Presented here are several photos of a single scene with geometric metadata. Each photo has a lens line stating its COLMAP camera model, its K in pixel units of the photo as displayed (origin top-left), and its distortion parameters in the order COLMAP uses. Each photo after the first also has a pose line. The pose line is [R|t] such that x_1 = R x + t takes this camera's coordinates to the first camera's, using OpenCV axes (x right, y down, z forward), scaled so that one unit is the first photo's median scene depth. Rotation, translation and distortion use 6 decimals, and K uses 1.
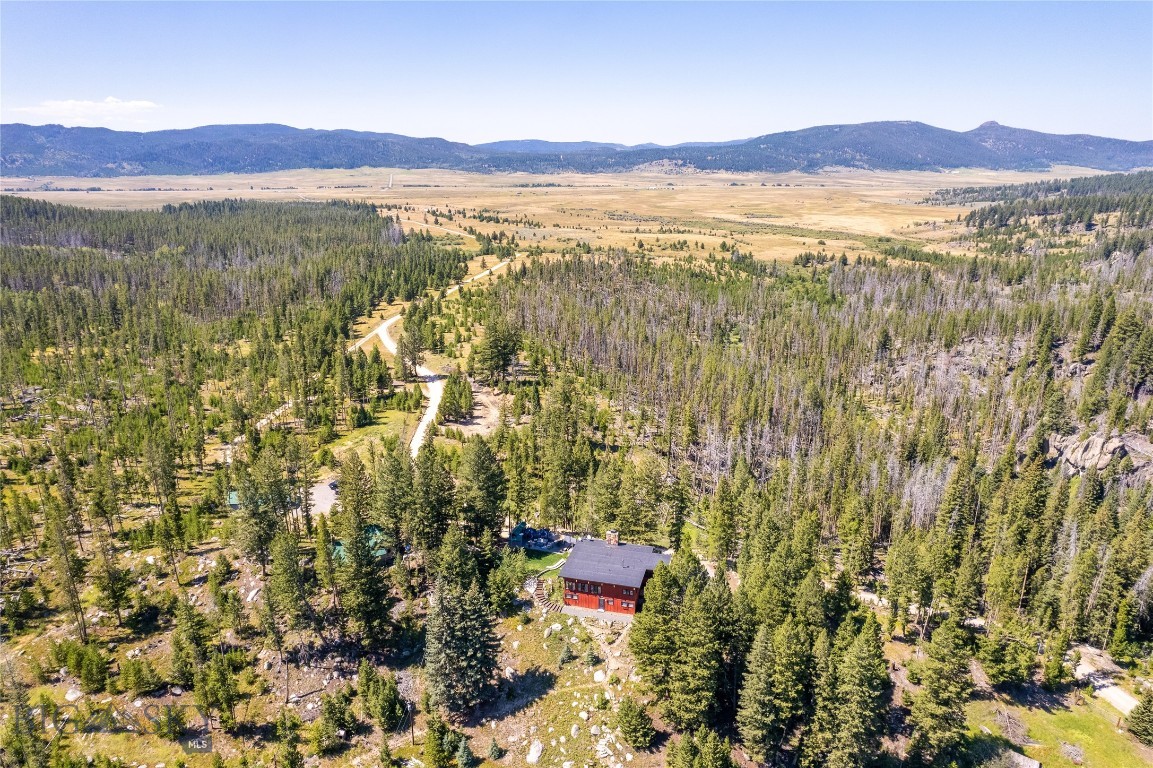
lens RADIAL K [[737.8, 0, 582.0], [0, 737.8, 386.3], [0, 0, 1]] dist [-0.075405, 0.066725]
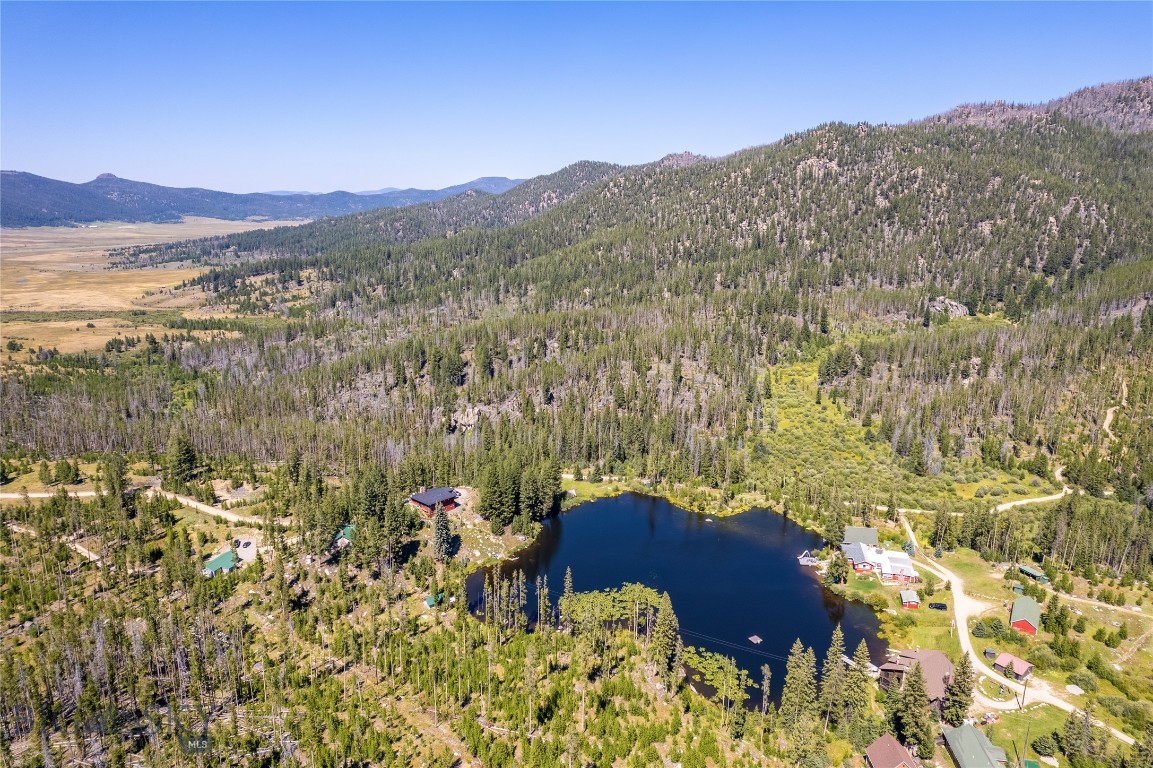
lens RADIAL K [[737.8, 0, 580.8], [0, 737.8, 387.7], [0, 0, 1]] dist [-0.075405, 0.066725]
pose [[0.479051, -0.218318, 0.850204, -0.406199], [0.265734, 0.959197, 0.096577, -0.047708], [-0.836597, 0.179663, 0.517519, -0.164708]]
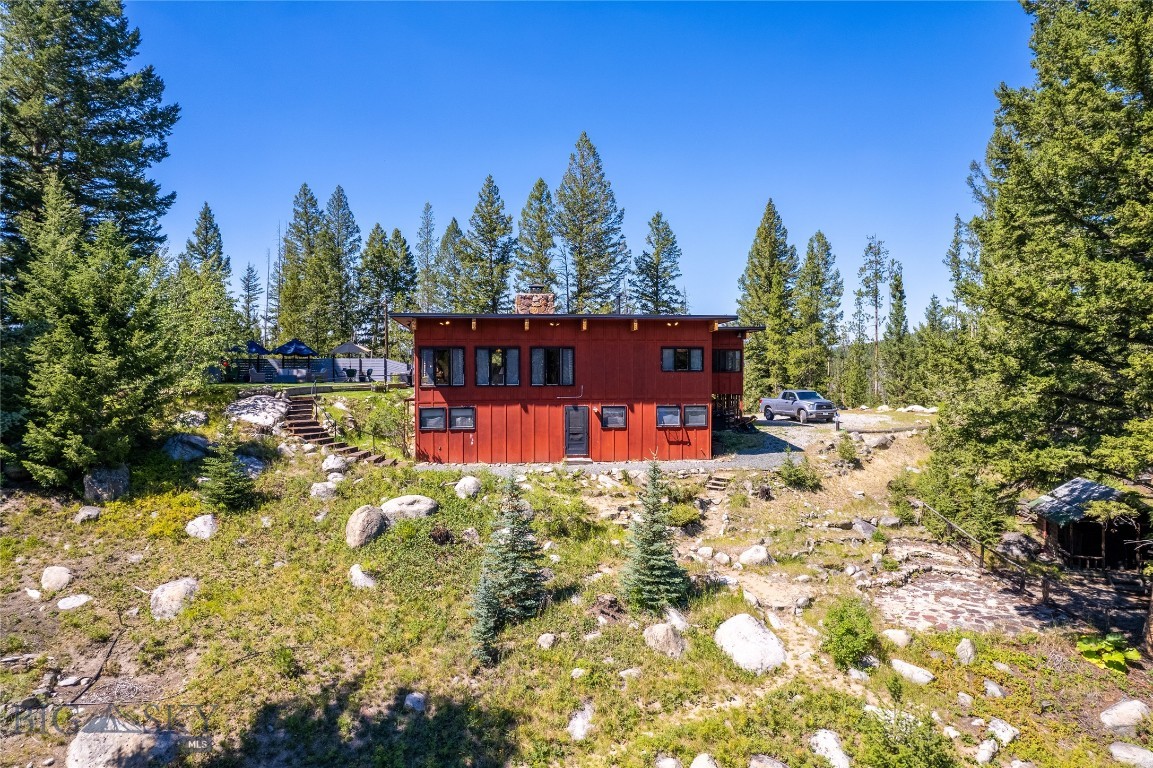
lens RADIAL K [[737.8, 0, 580.3], [0, 737.8, 381.6], [0, 0, 1]] dist [-0.075405, 0.066725]
pose [[0.928270, -0.008606, 0.371807, -0.014827], [0.112286, 0.959563, -0.258129, 0.081272], [-0.354551, 0.281362, 0.891700, 0.183636]]
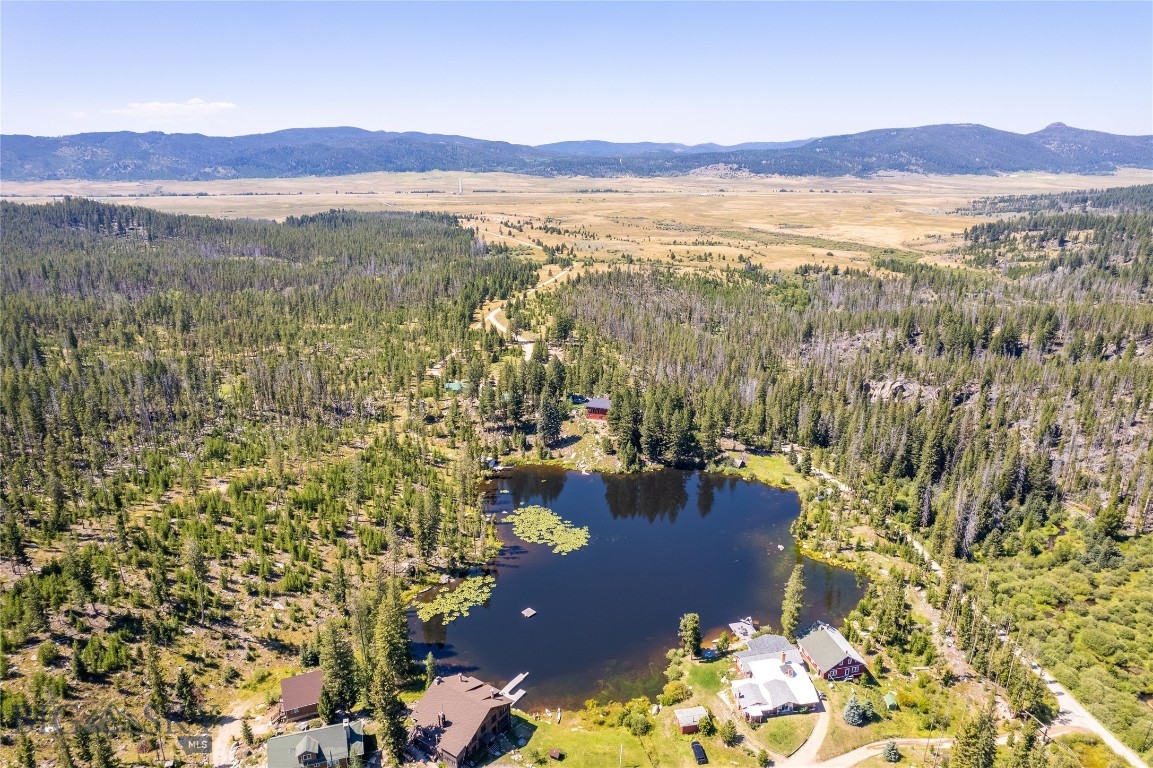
lens RADIAL K [[737.8, 0, 580.7], [0, 737.8, 389.4], [0, 0, 1]] dist [-0.075405, 0.066725]
pose [[0.996681, 0.023191, -0.078033, 0.038059], [-0.022628, 0.999711, 0.008091, 0.041449], [0.078198, -0.006299, 0.996918, -0.392540]]
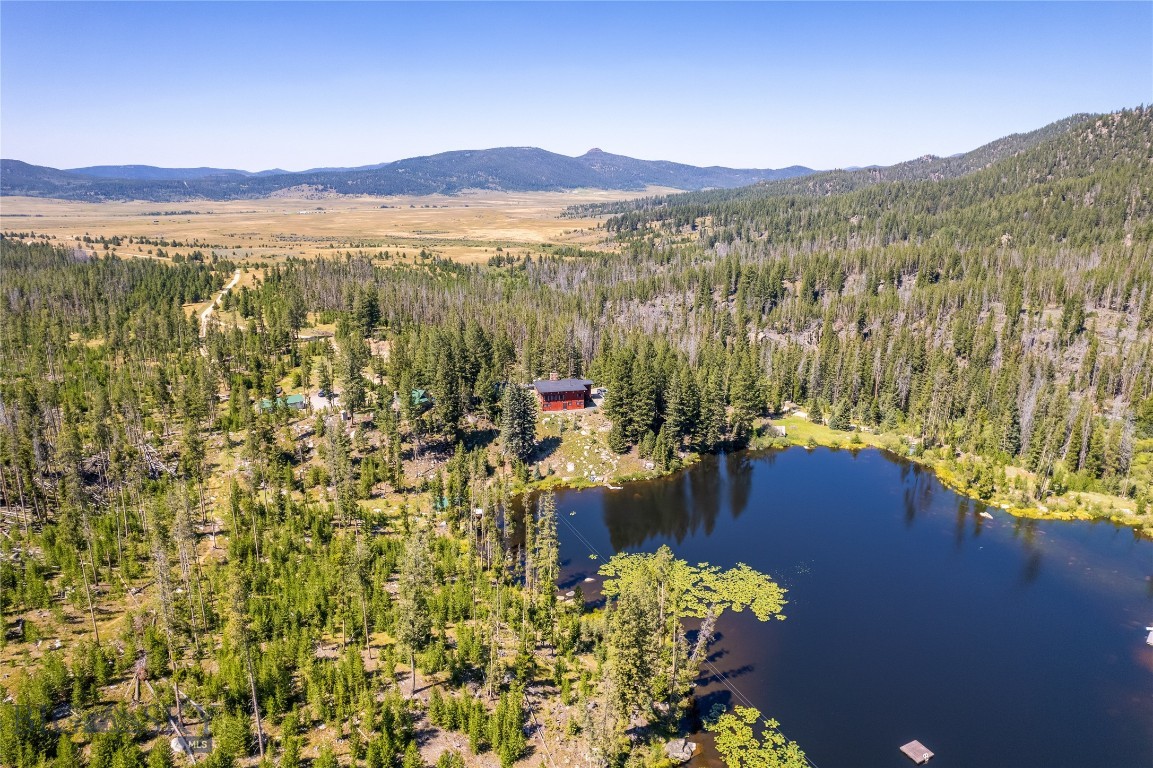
lens RADIAL K [[737.8, 0, 580.7], [0, 737.8, 388.3], [0, 0, 1]] dist [-0.075405, 0.066725]
pose [[0.889241, -0.123058, 0.440576, -0.165380], [0.136109, 0.990692, 0.001994, 0.060763], [-0.436720, 0.058193, 0.897713, -0.136434]]
